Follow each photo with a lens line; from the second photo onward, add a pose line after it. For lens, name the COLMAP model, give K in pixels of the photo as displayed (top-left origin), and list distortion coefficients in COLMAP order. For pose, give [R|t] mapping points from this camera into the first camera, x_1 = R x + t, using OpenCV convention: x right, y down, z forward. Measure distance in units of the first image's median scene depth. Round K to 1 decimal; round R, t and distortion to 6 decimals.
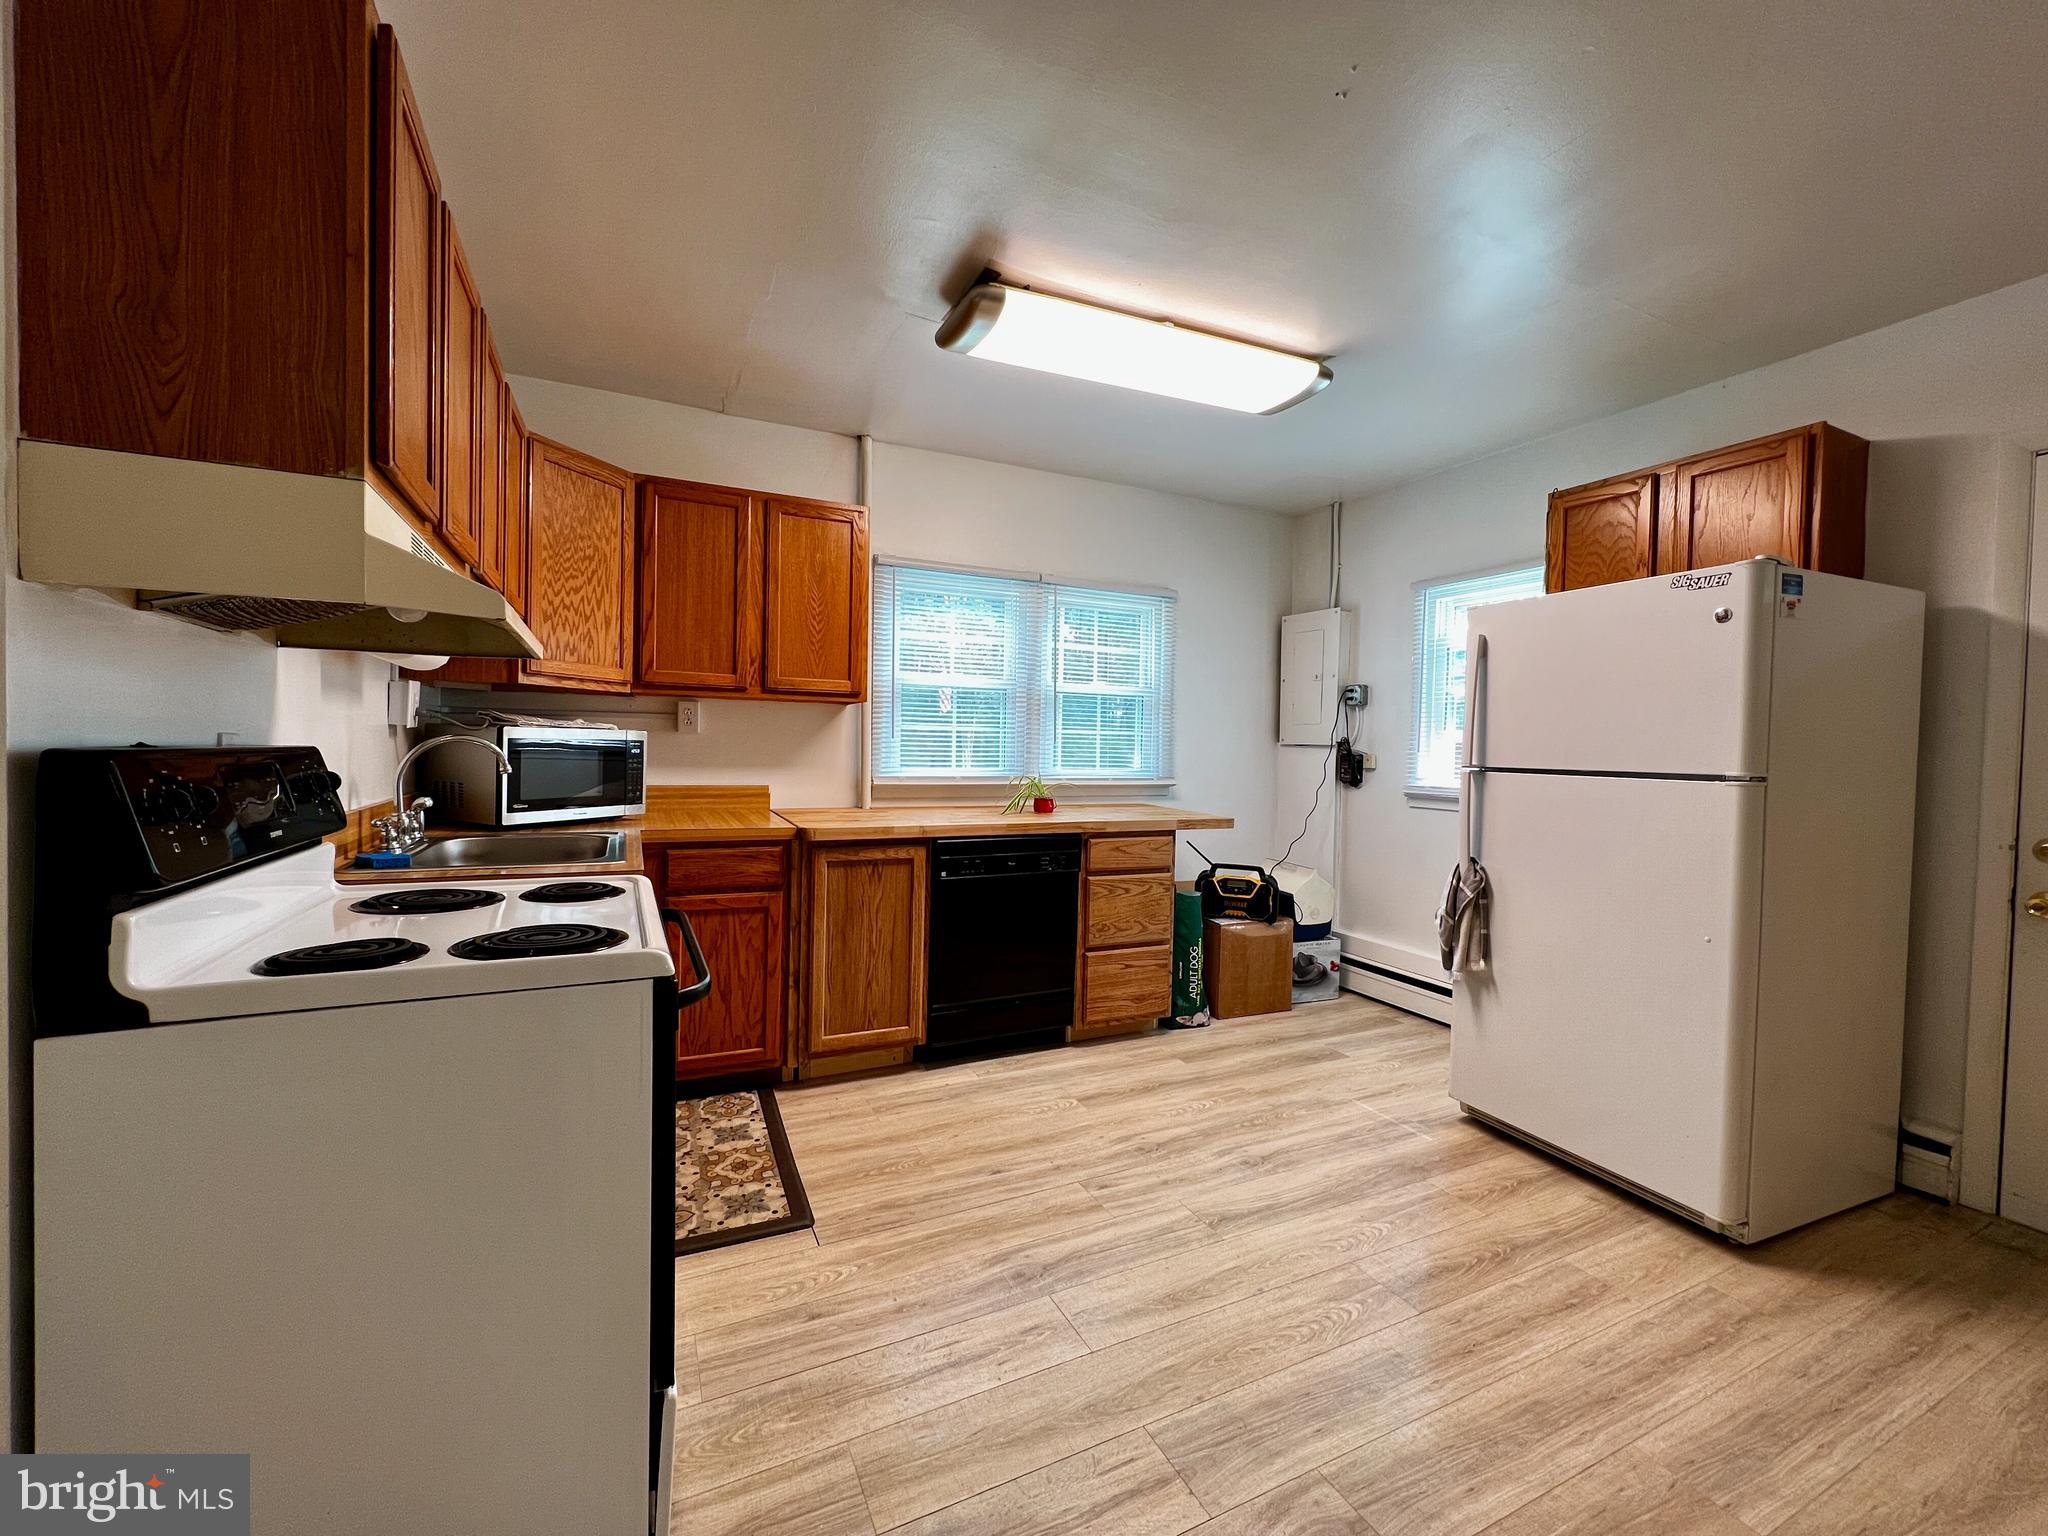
lens RADIAL K [[823.7, 0, 1021.5], [0, 823.7, 762.9], [0, 0, 1]] dist [0.000170, 0.000527]
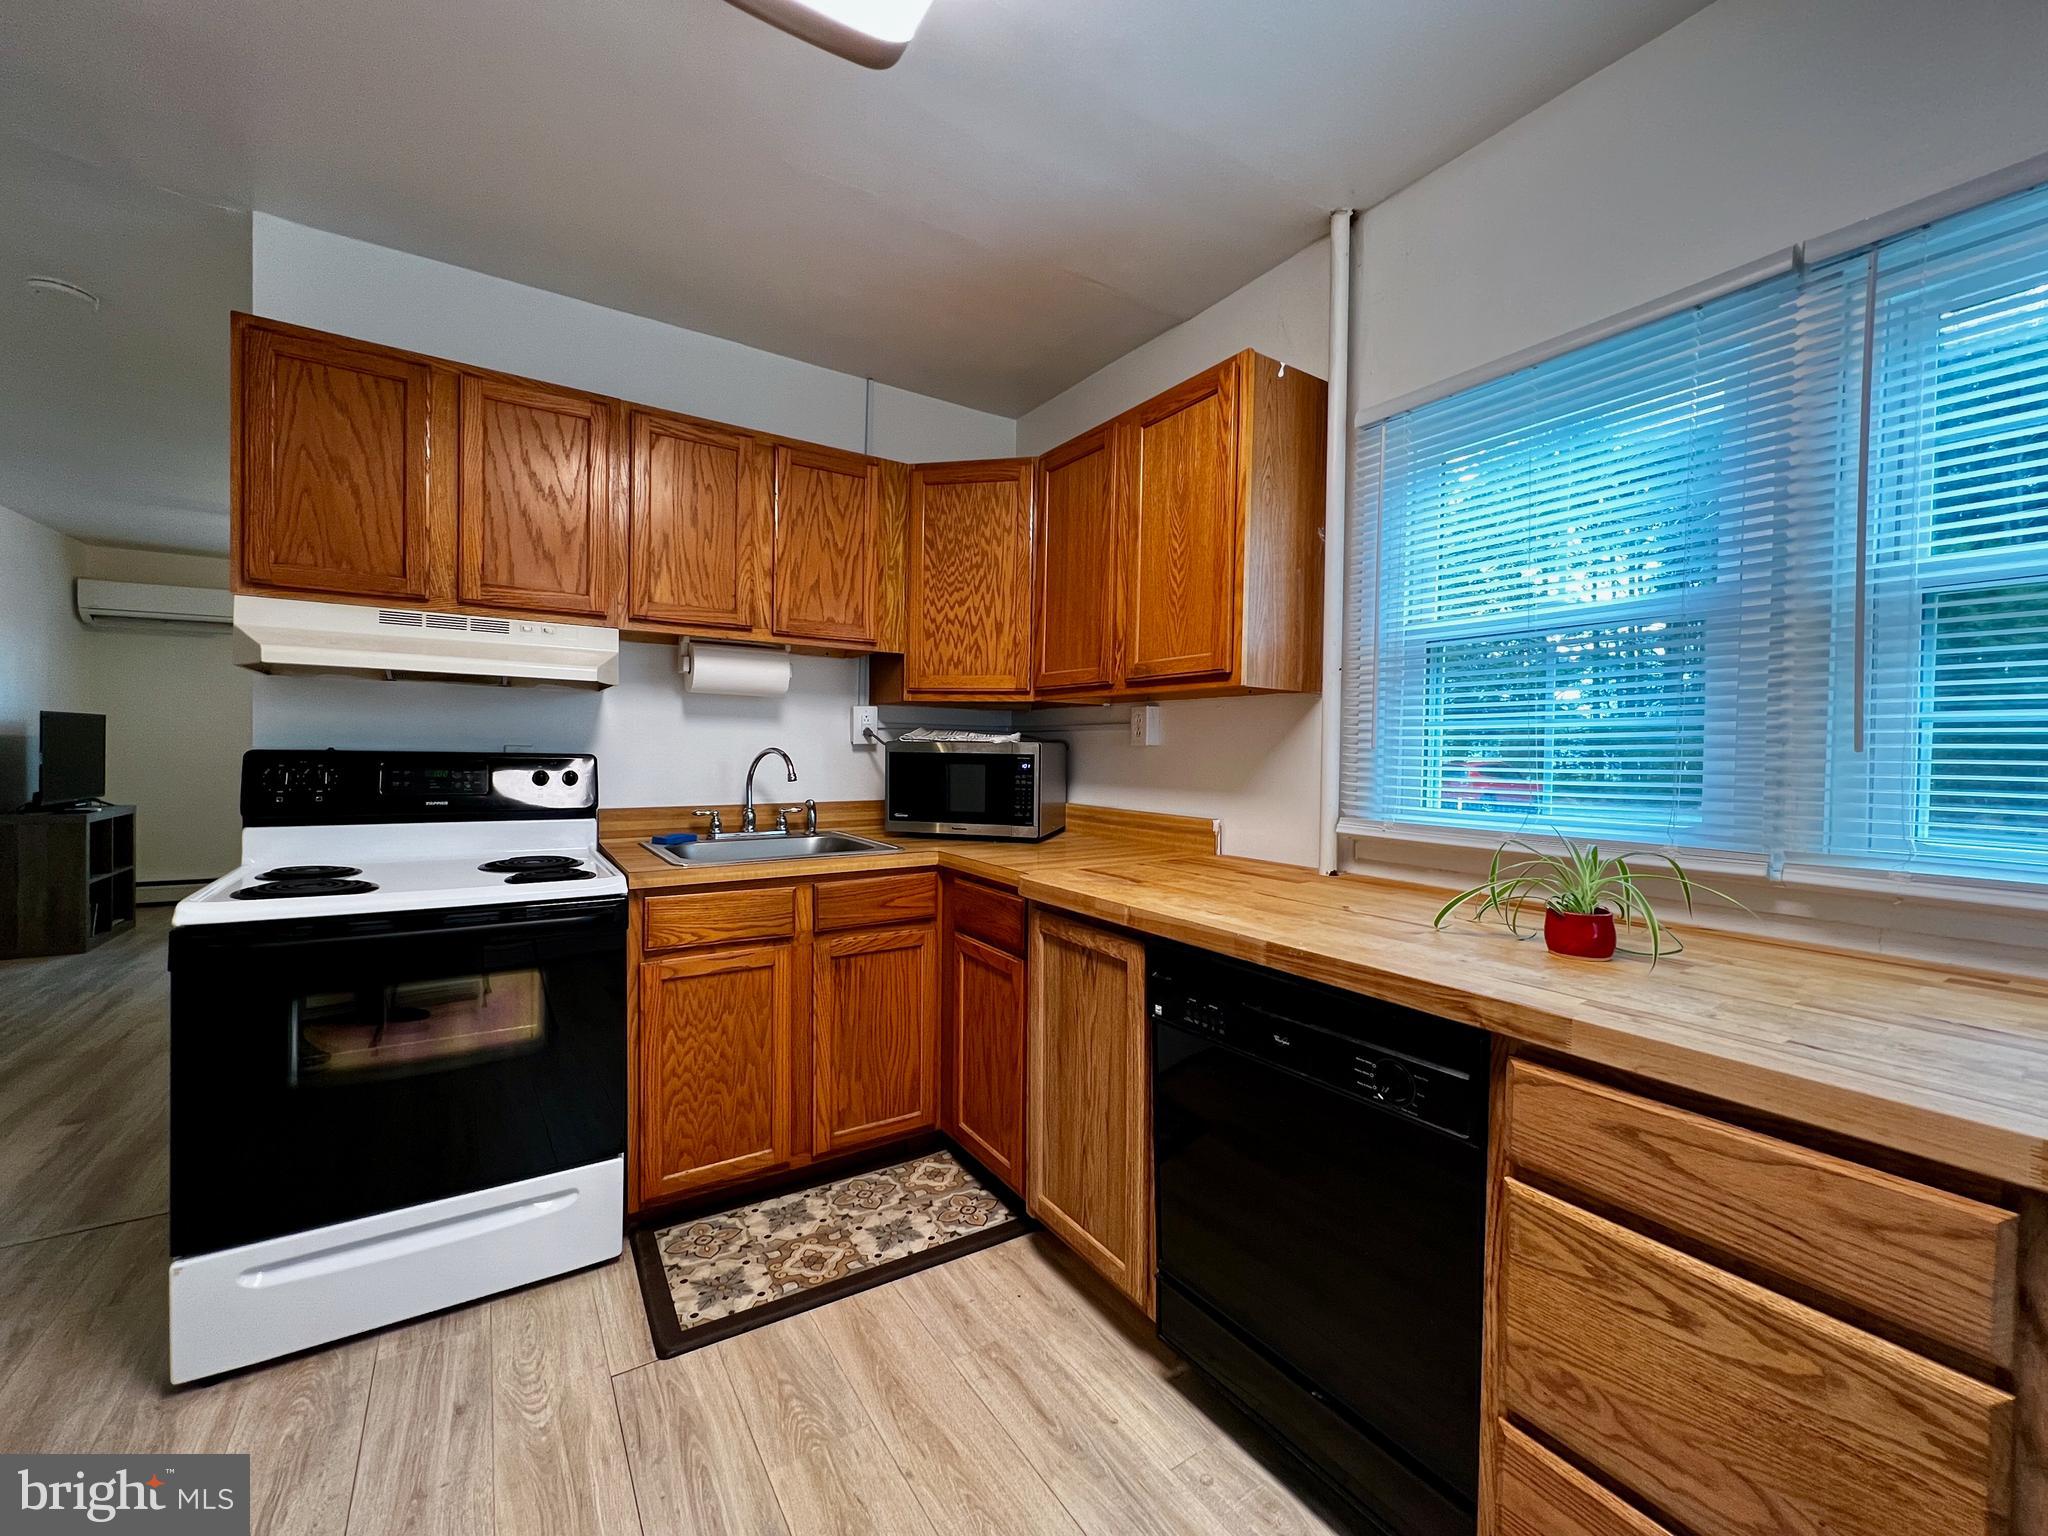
lens RADIAL K [[823.7, 0, 1021.5], [0, 823.7, 762.9], [0, 0, 1]] dist [0.000170, 0.000527]
pose [[0.132656, -0.002414, -0.991159, 0.446973], [-0.034015, 0.999397, -0.006987, -0.012404], [0.990578, 0.034641, 0.132494, 0.942894]]
